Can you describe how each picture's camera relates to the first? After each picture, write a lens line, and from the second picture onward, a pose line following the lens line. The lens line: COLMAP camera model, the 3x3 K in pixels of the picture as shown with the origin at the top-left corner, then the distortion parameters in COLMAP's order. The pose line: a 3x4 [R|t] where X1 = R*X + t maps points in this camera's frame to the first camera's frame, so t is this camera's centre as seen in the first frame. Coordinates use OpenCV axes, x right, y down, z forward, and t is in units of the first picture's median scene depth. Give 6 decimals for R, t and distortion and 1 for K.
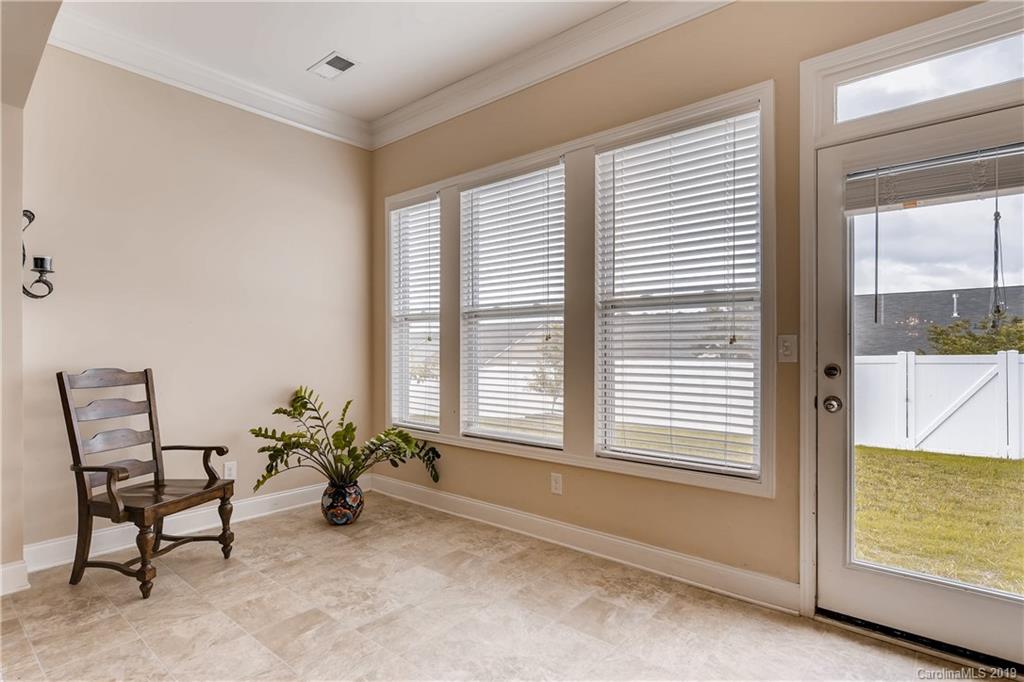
lens RADIAL K [[526.1, 0, 510.0], [0, 526.1, 343.1], [0, 0, 1]] dist [0.007924, 0.001277]
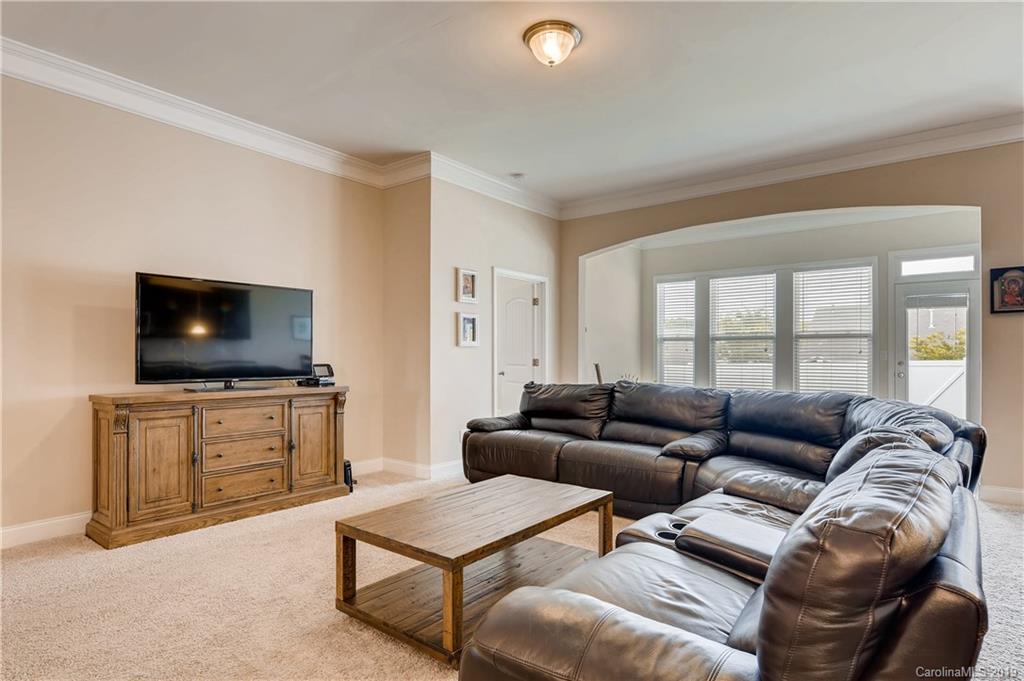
lens RADIAL K [[555.8, 0, 513.6], [0, 555.8, 346.1], [0, 0, 1]] dist [-0.000442, -0.000160]
pose [[0.998398, 0.003773, 0.056462, -1.225639], [-0.003388, 0.999970, -0.006902, -0.010012], [-0.056486, 0.006699, 0.998381, -1.395503]]
